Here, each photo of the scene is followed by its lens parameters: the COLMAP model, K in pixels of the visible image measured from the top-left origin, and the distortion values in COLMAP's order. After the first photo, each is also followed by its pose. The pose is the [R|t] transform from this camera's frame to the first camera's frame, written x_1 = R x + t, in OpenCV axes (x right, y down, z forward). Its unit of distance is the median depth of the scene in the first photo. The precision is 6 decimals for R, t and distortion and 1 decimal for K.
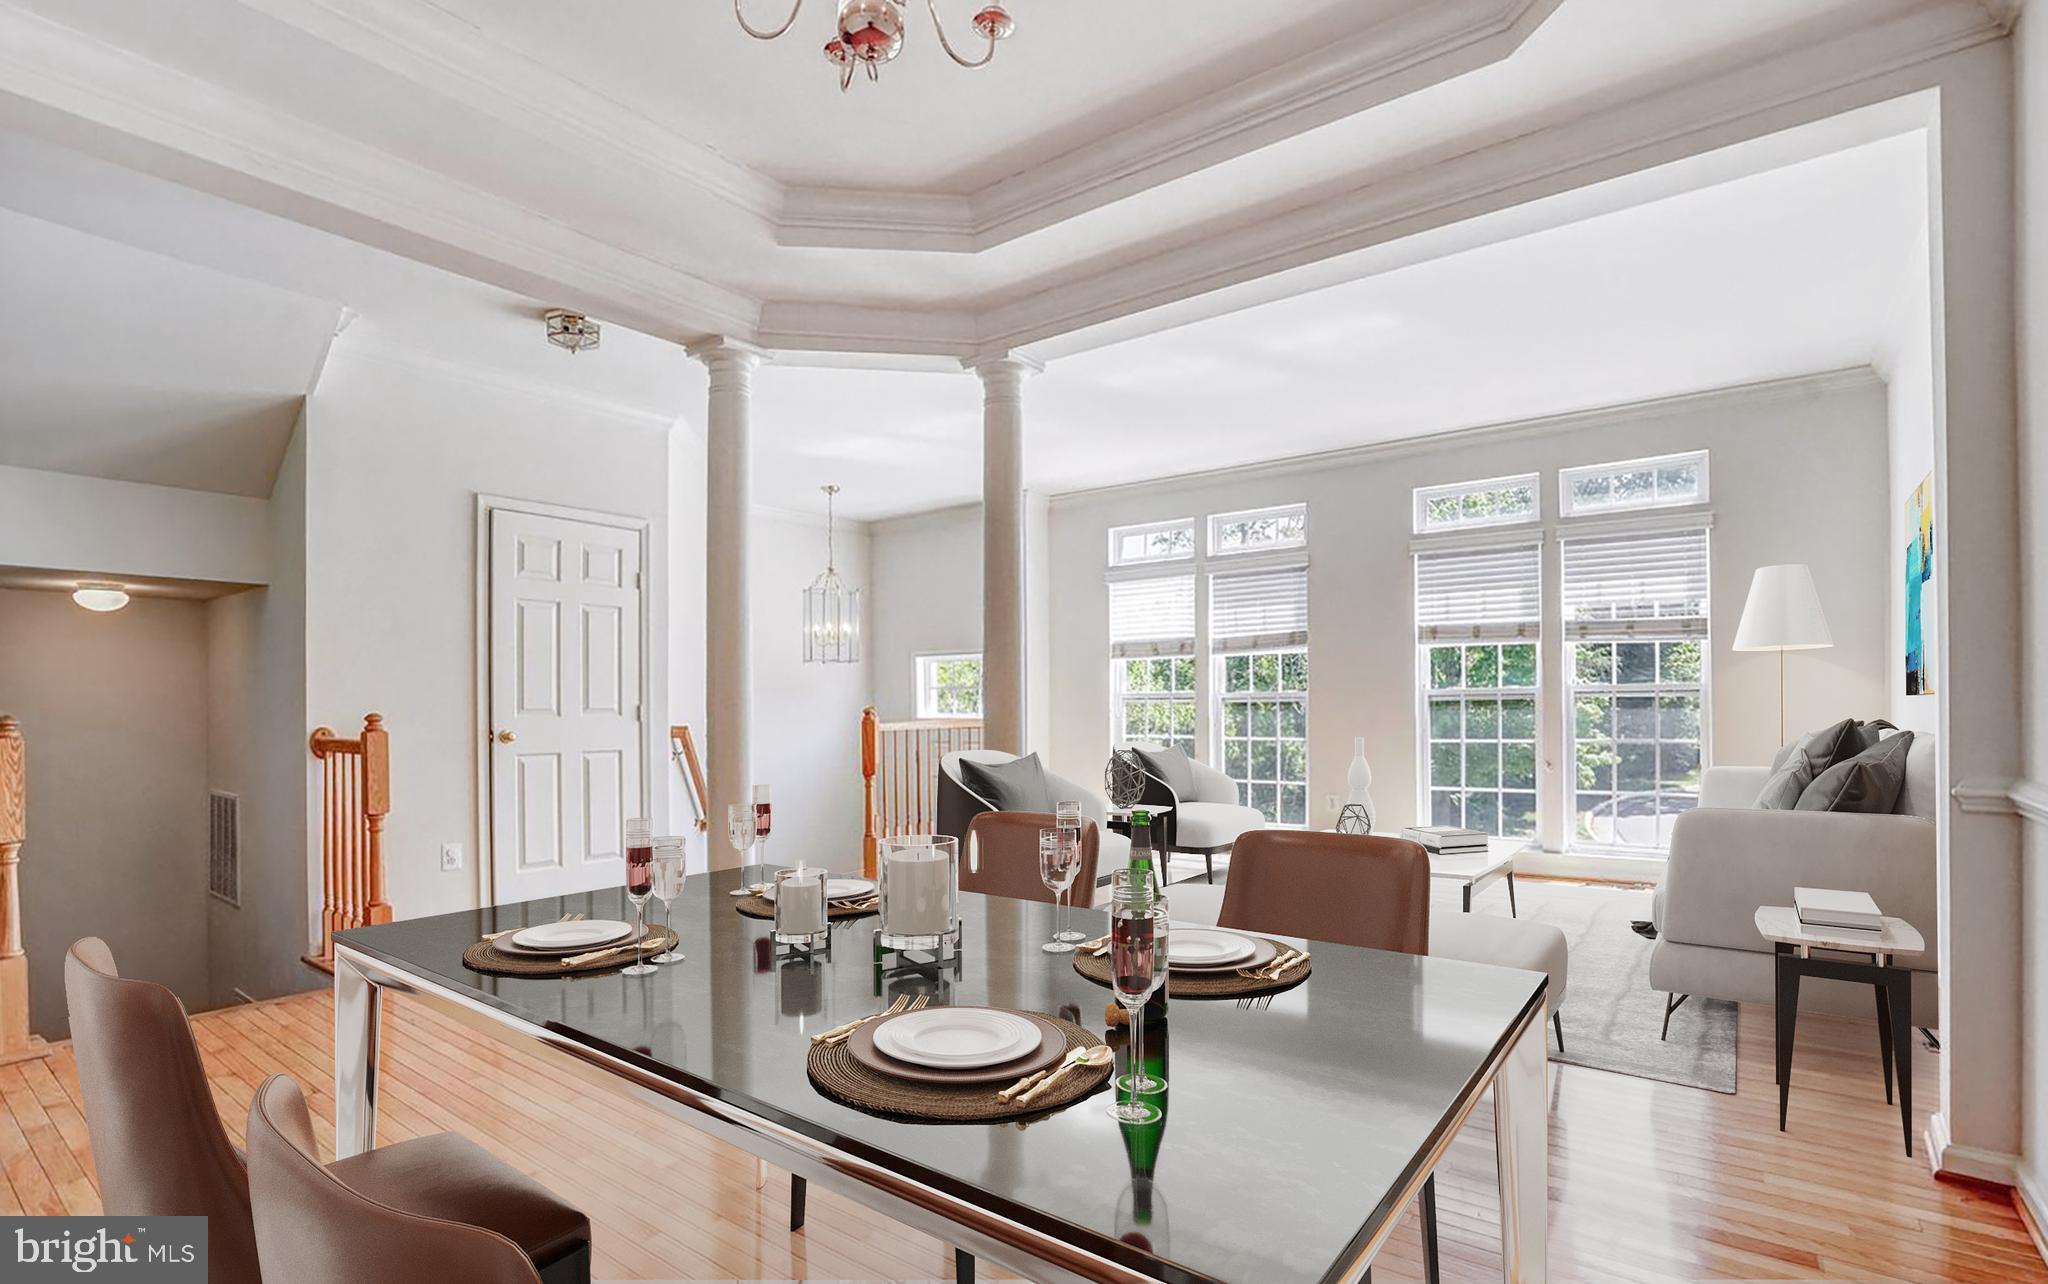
lens RADIAL K [[941.1, 0, 1016.6], [0, 941.1, 680.0], [0, 0, 1]] dist [-0.065113, 0.025978]
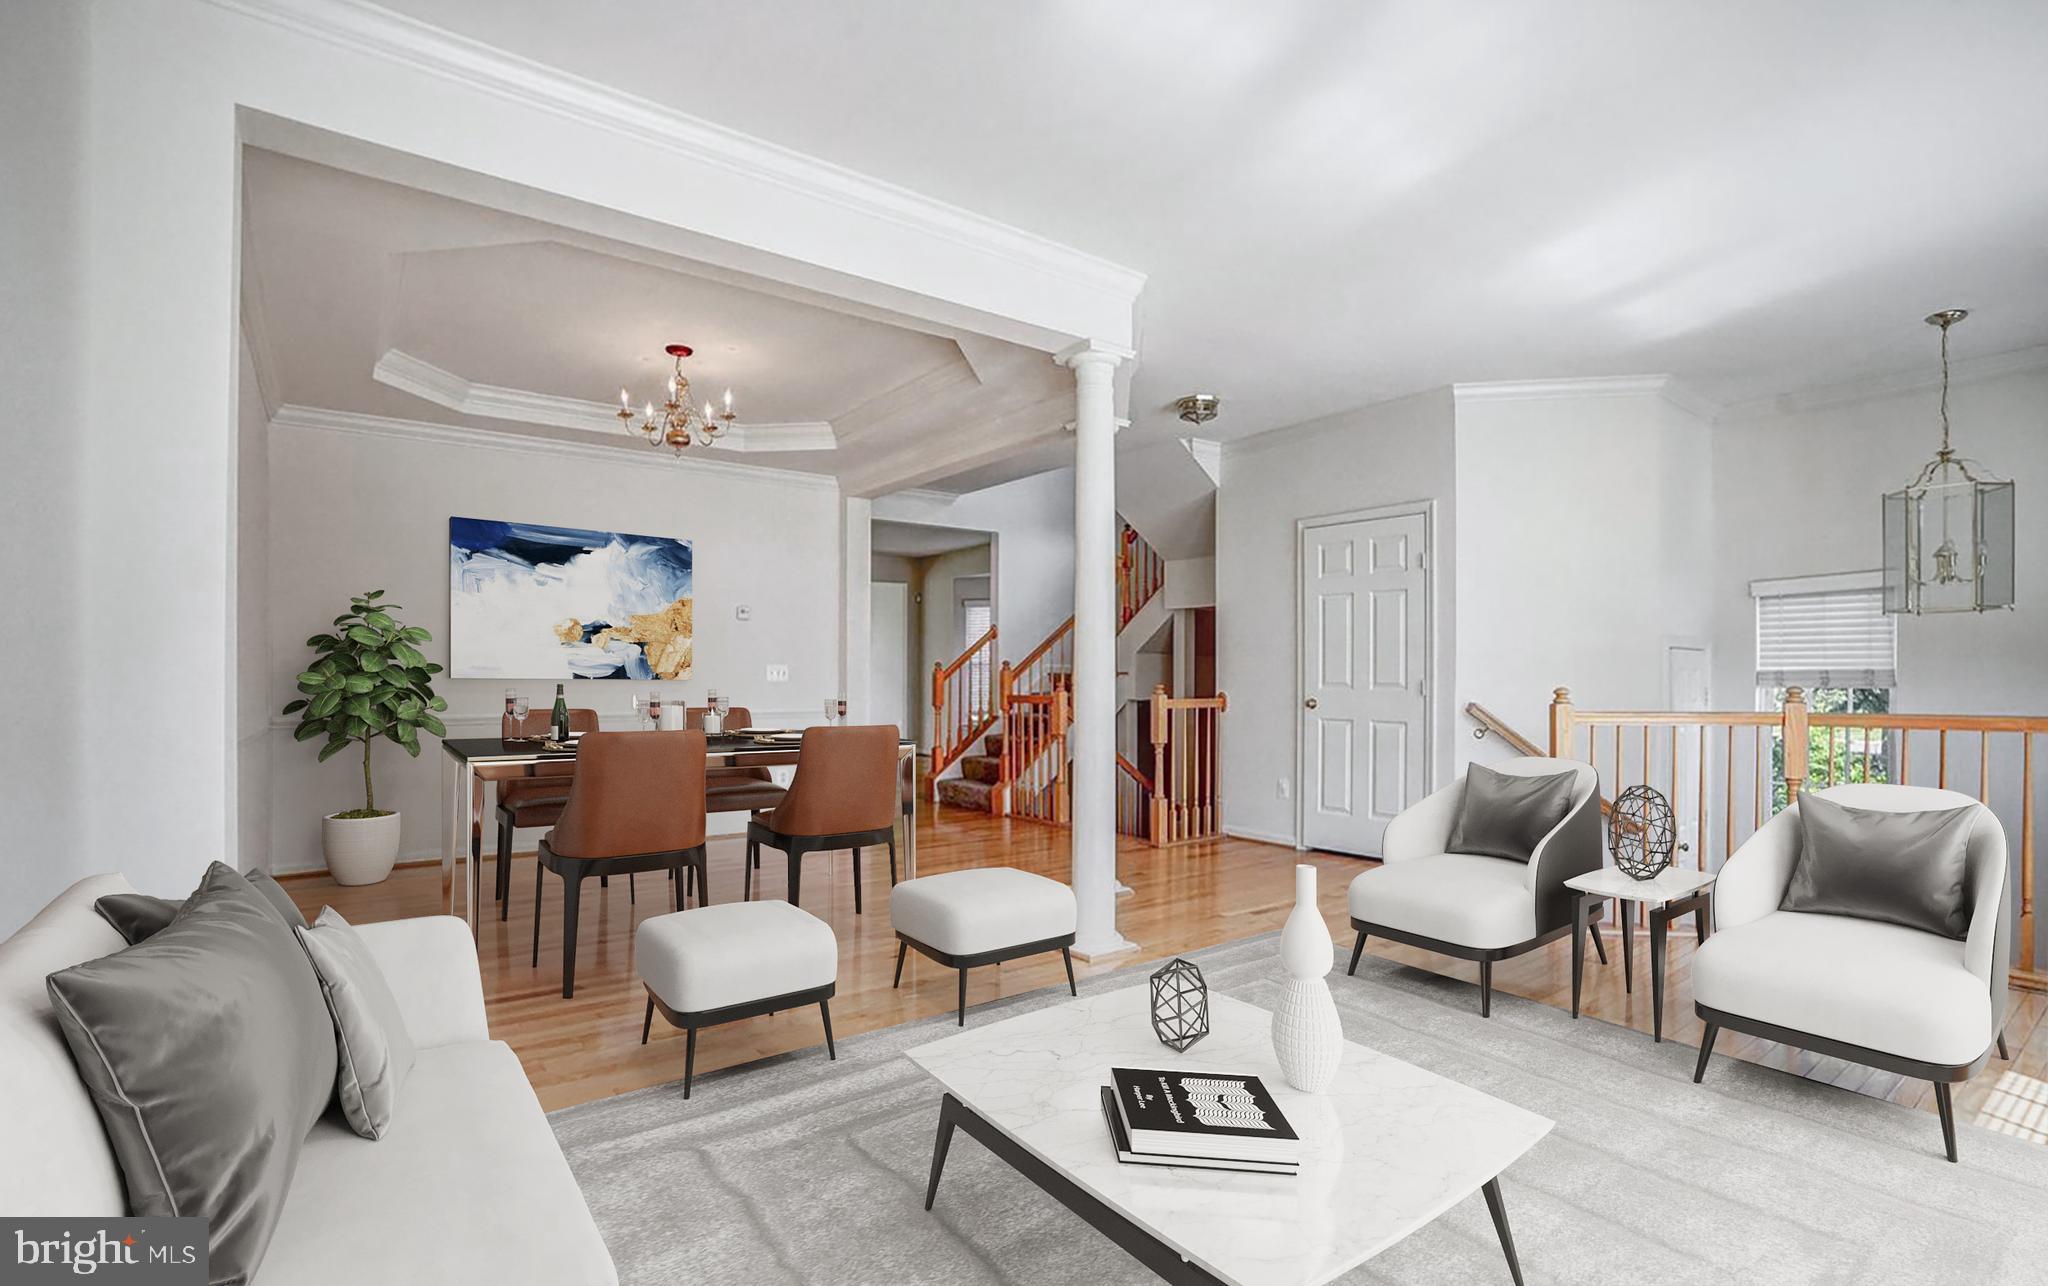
lens RADIAL K [[941.1, 0, 1016.6], [0, 941.1, 681.0], [0, 0, 1]] dist [-0.065113, 0.025978]
pose [[-0.280944, 0.013124, -0.959634, 0.724468], [0.014619, 0.999849, 0.009394, 0.010248], [0.959613, -0.011390, -0.281094, 0.867231]]
